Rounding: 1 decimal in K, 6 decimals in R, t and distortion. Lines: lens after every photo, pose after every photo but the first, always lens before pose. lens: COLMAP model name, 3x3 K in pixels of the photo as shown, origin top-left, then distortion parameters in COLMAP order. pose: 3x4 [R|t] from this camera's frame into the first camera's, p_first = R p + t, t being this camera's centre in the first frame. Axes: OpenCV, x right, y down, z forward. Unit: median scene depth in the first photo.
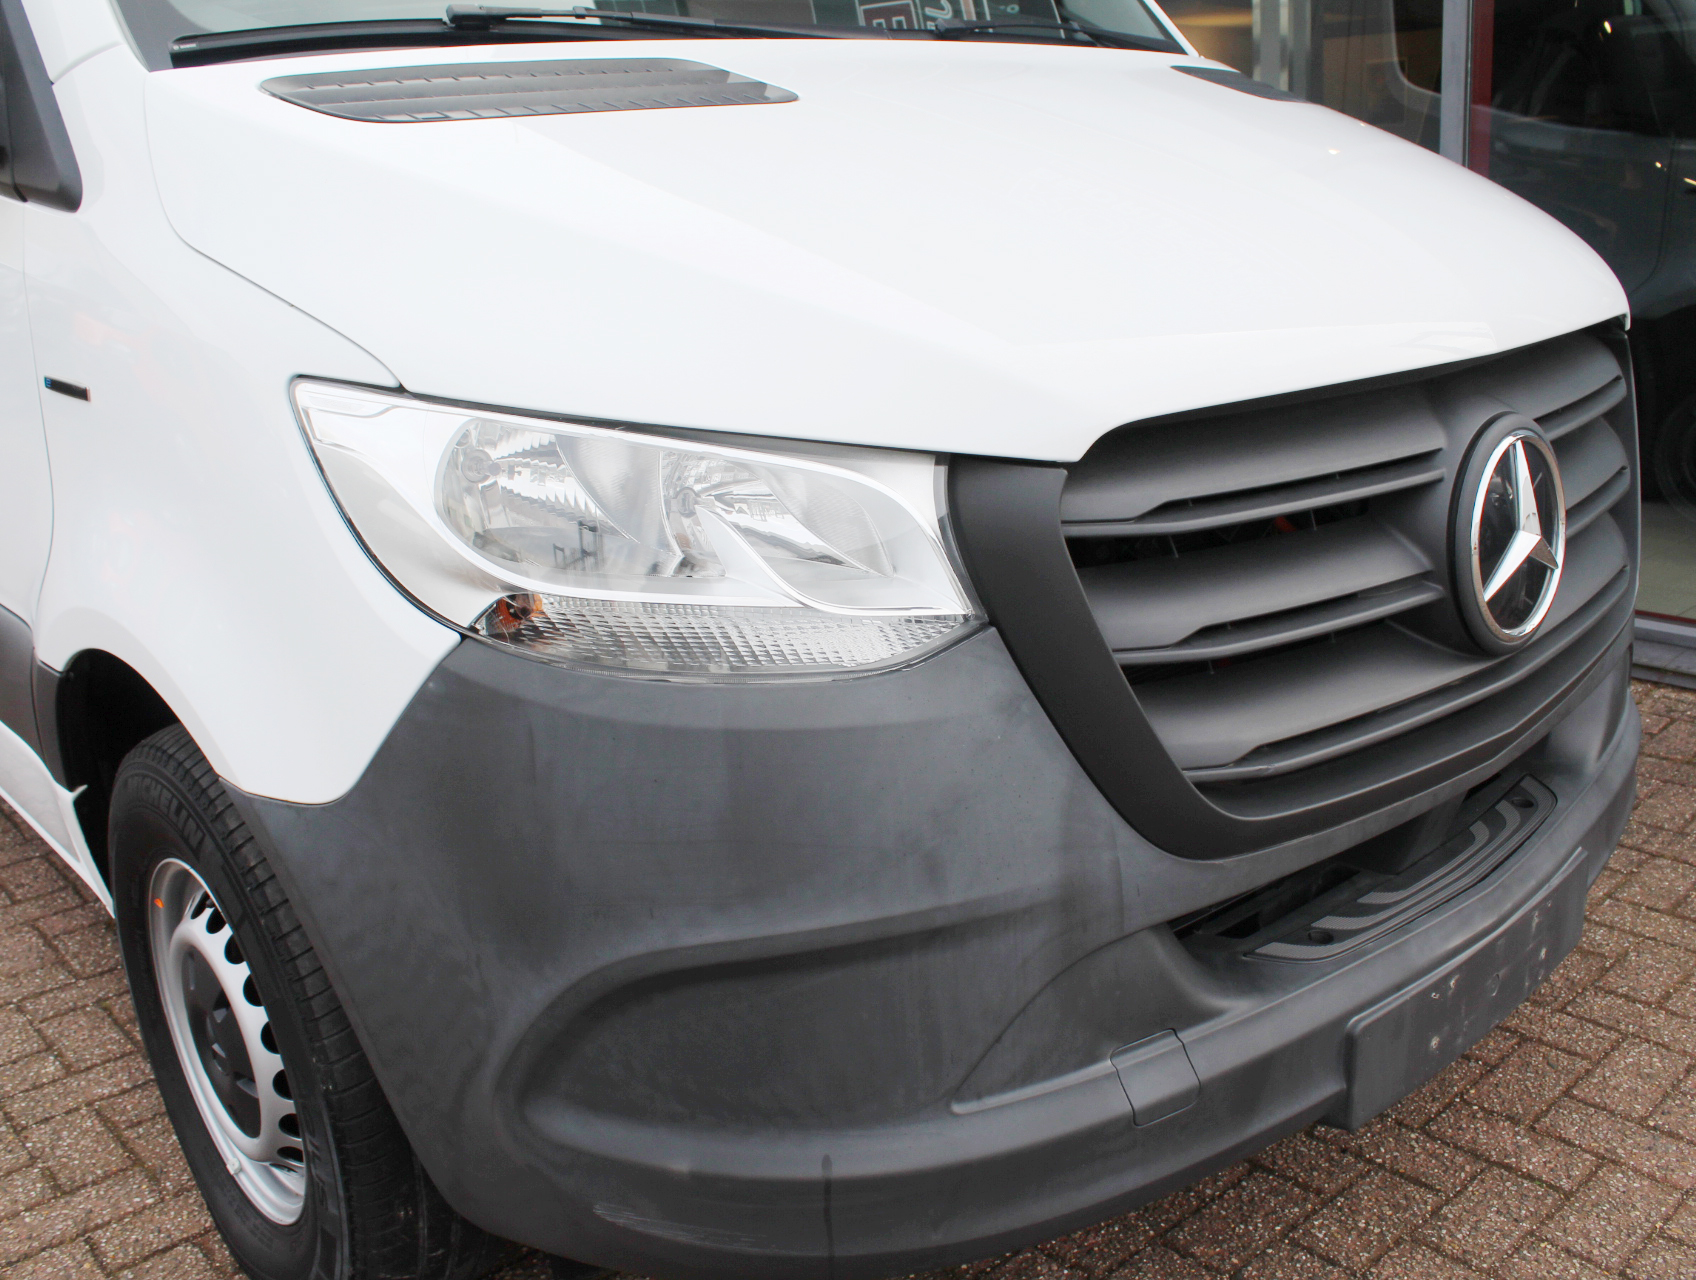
lens RADIAL K [[1588.3, 0, 850.9], [0, 1588.3, 643.0], [0, 0, 1]] dist [-0.171474, 0.156575]
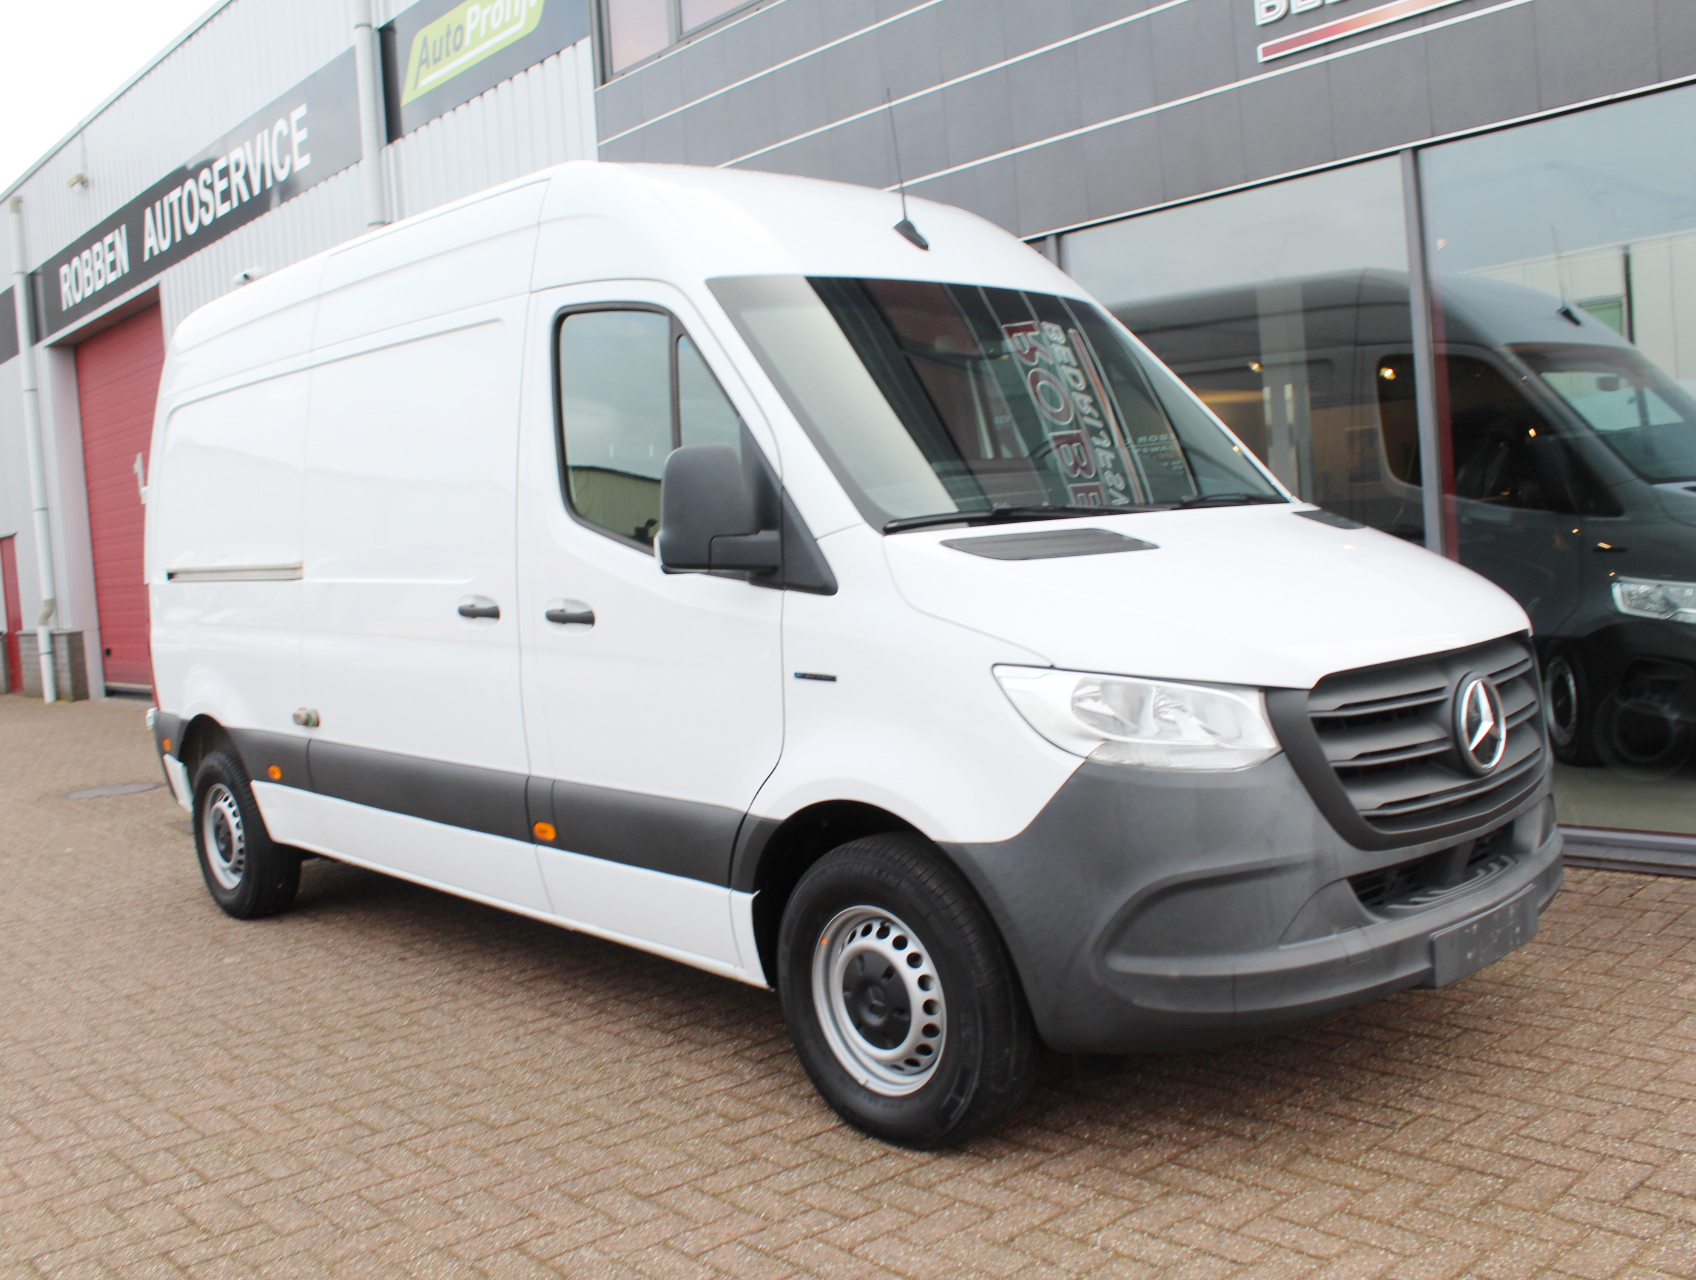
lens RADIAL K [[1588.3, 0, 850.9], [0, 1588.3, 643.0], [0, 0, 1]] dist [-0.171474, 0.156575]
pose [[0.999766, -0.021232, 0.004163, -0.531695], [0.021627, 0.975245, -0.220068, 0.309542], [0.000613, 0.220106, 0.975476, -1.315834]]
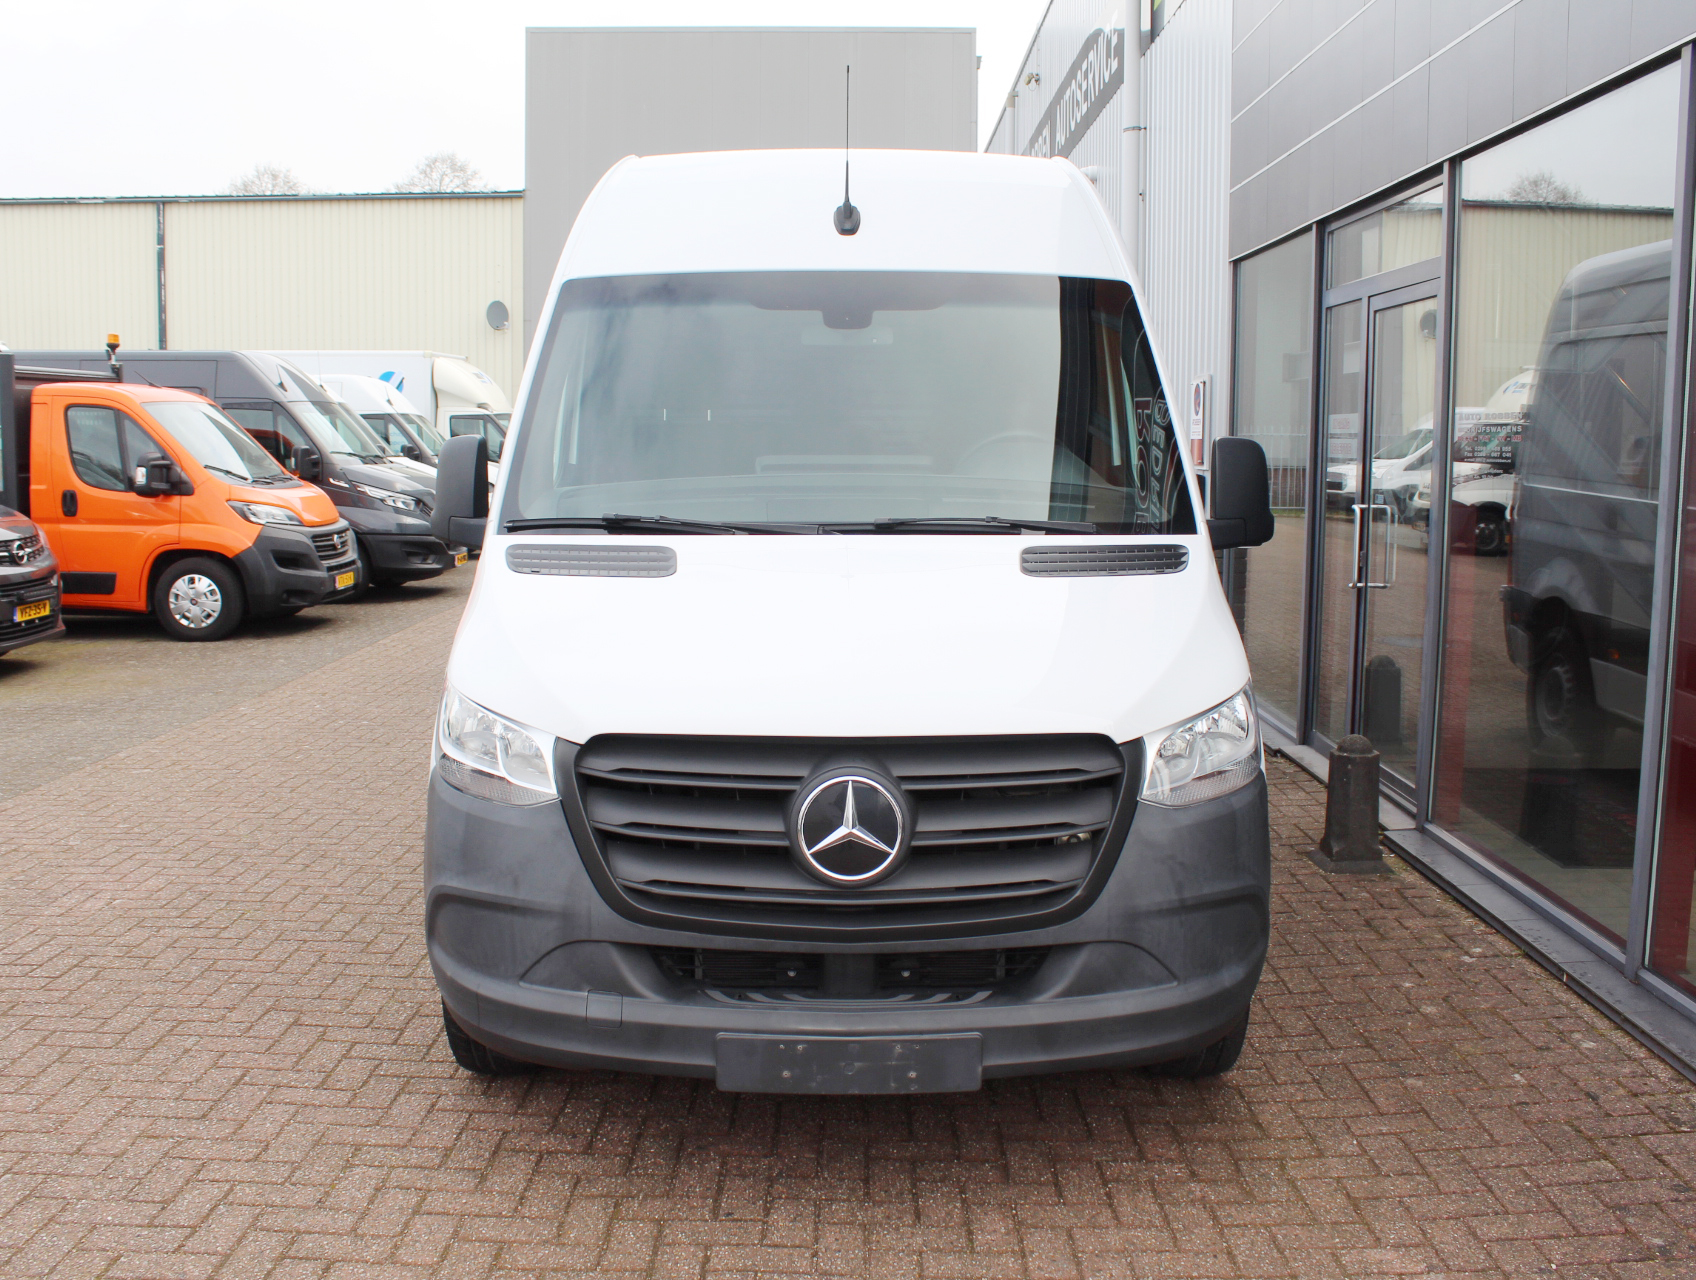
lens RADIAL K [[1594.1, 0, 847.6], [0, 1594.1, 637.3], [0, 0, 1]] dist [-0.168715, 0.153058]
pose [[0.736224, 0.134453, -0.663247, 1.805133], [-0.227861, 0.972089, -0.055871, -0.199222], [0.637224, 0.192262, 0.746312, -0.588426]]
